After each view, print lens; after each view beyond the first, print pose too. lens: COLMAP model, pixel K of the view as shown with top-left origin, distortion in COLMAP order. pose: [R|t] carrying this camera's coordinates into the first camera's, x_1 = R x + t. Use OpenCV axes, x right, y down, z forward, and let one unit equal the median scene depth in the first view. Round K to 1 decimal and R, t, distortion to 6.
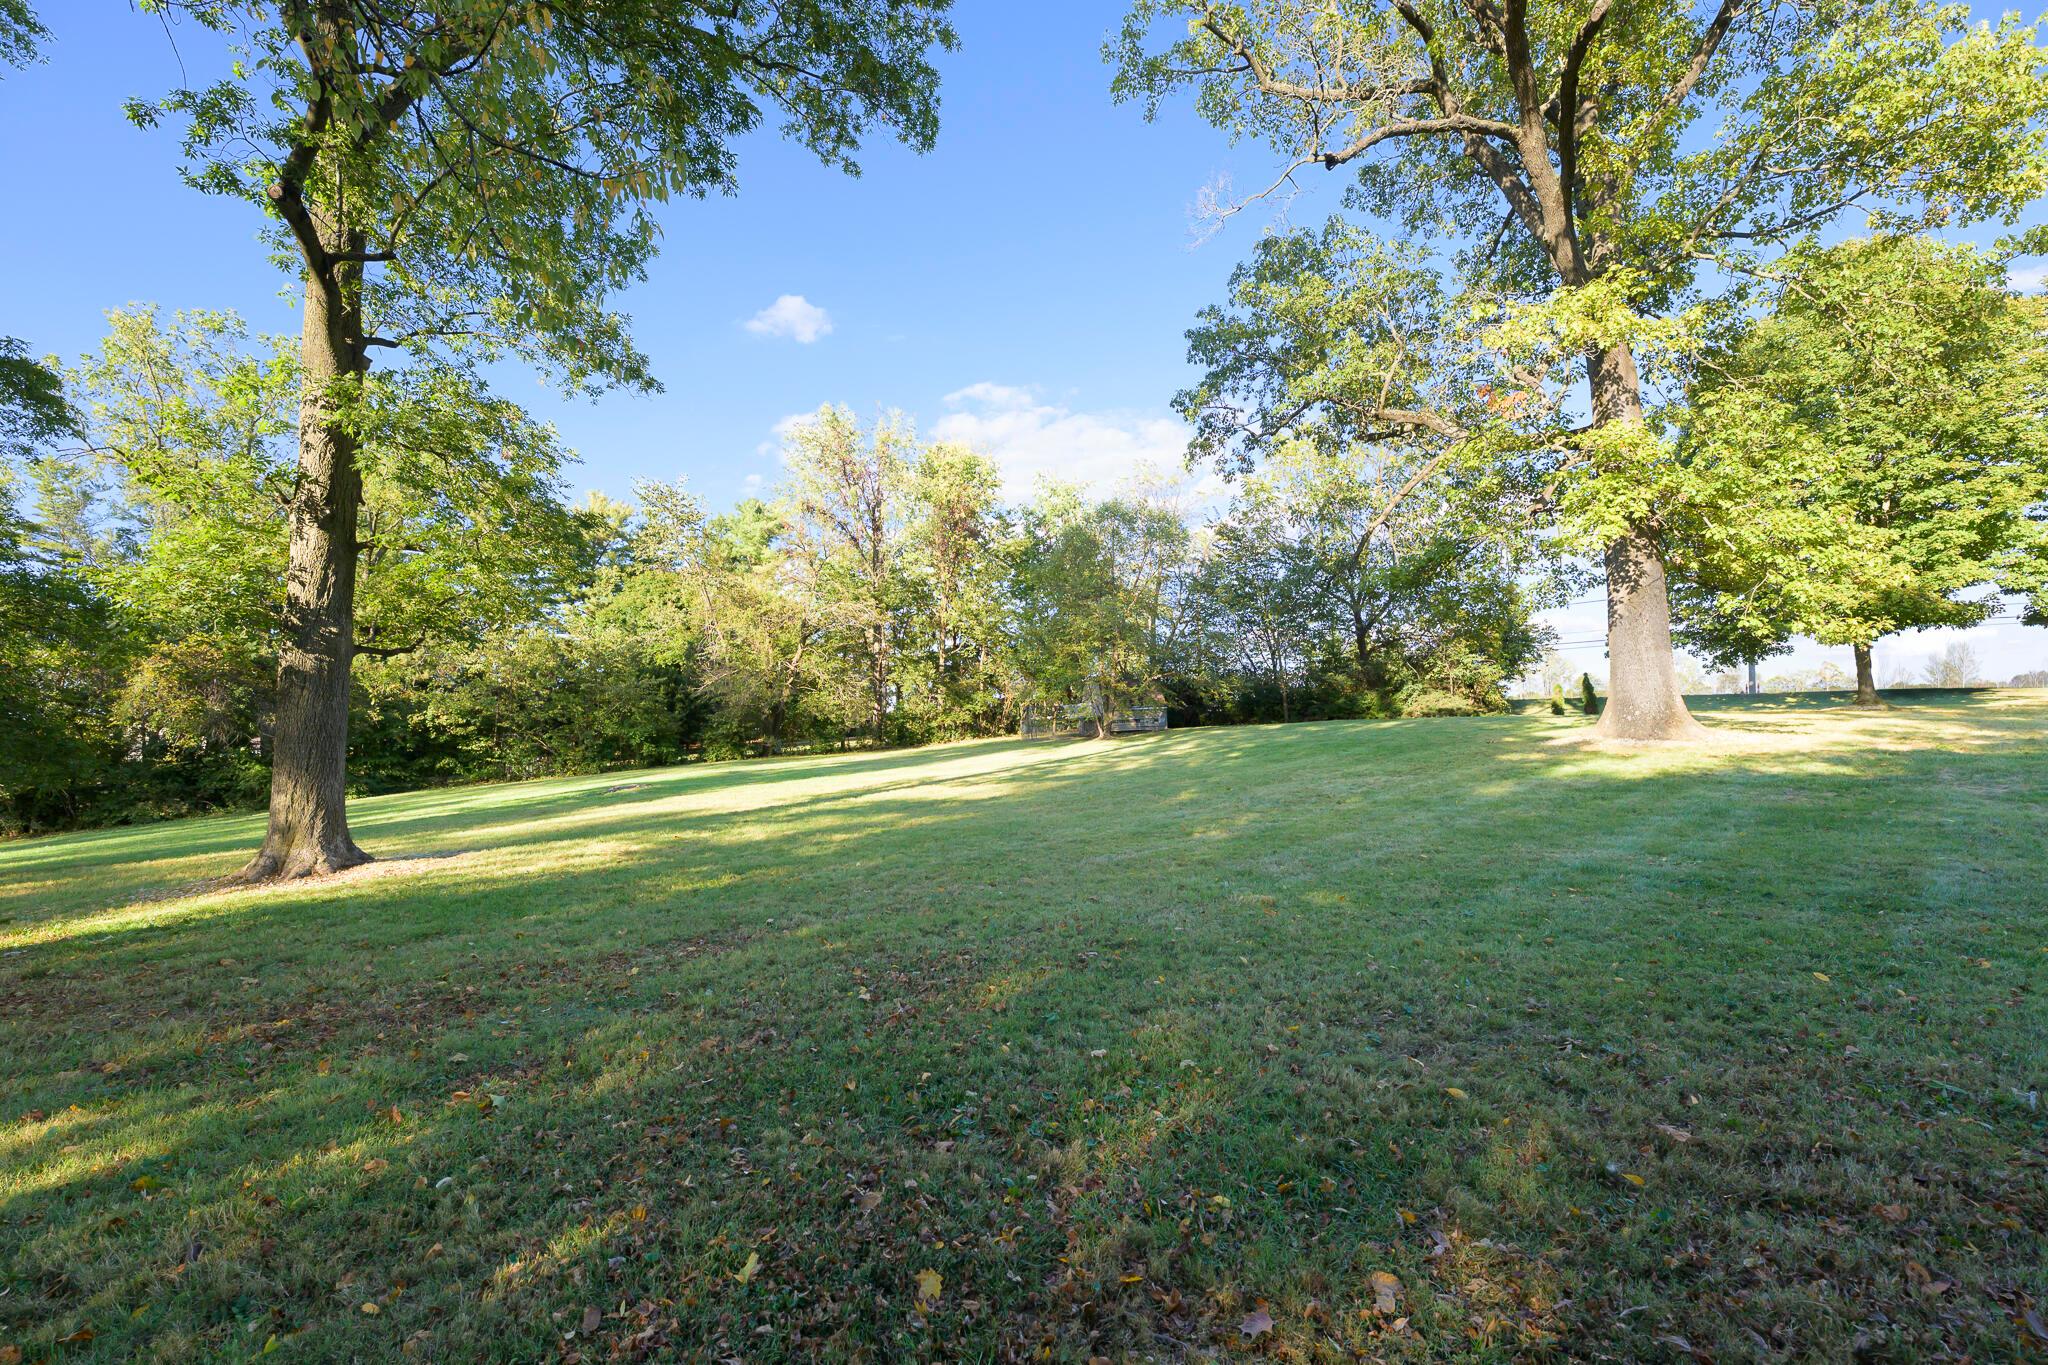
lens RADIAL K [[806.9, 0, 1024.4], [0, 806.9, 682.6], [0, 0, 1]] dist [-0.000815, -0.000217]
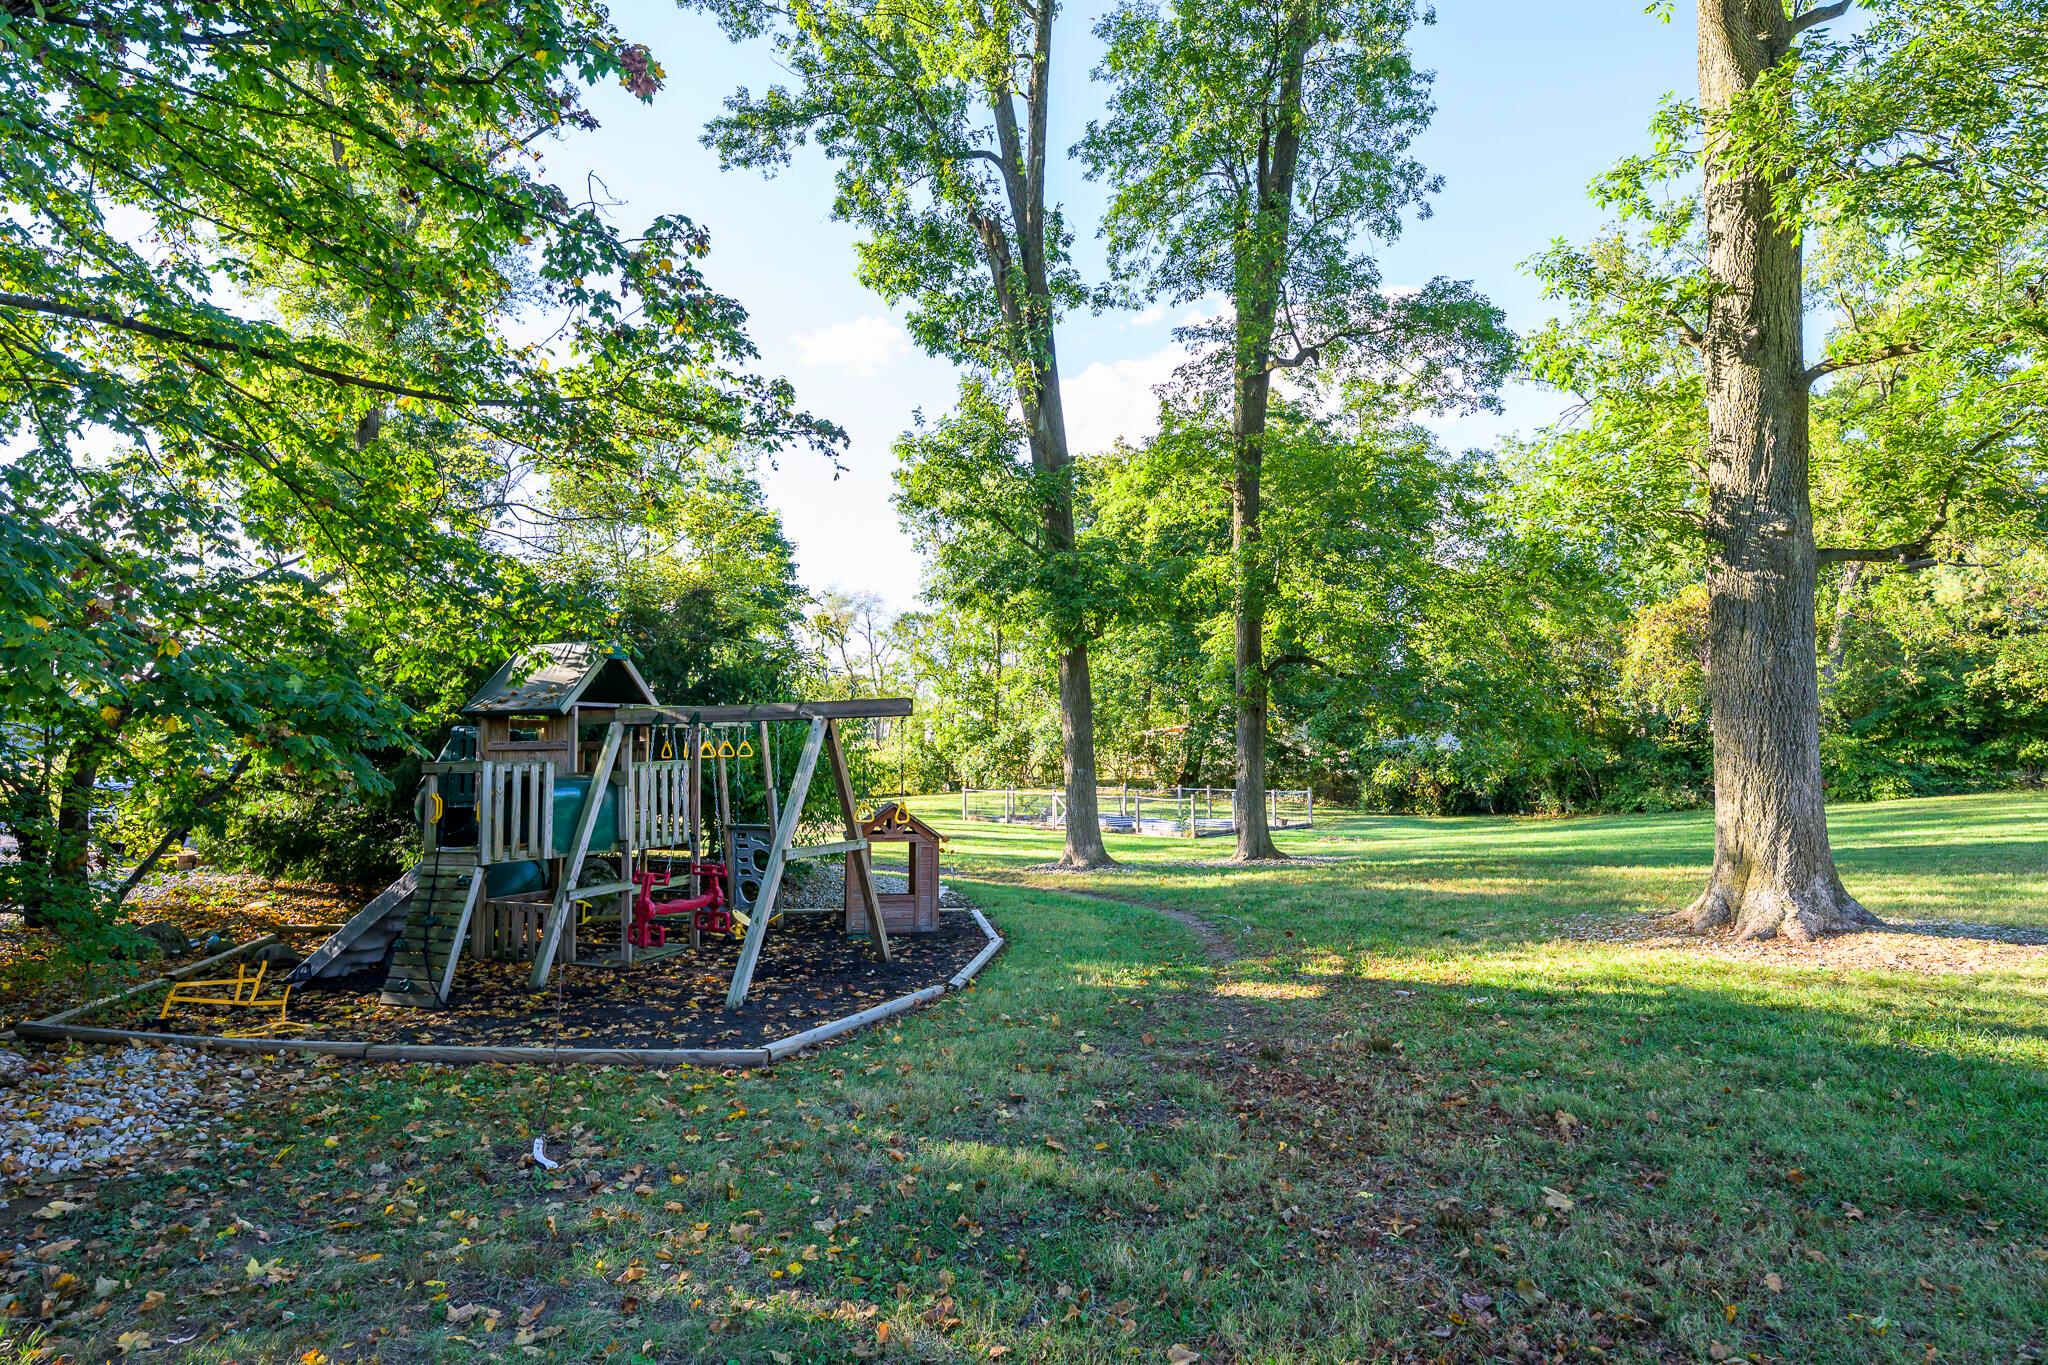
lens RADIAL K [[1118.3, 0, 1024.2], [0, 1118.3, 688.6], [0, 0, 1]] dist [0.001363, -0.000239]
pose [[0.209606, -0.033214, -0.977222, -0.159471], [0.080898, 0.996585, -0.016520, 0.019919], [0.974433, -0.075593, 0.211578, 0.253875]]
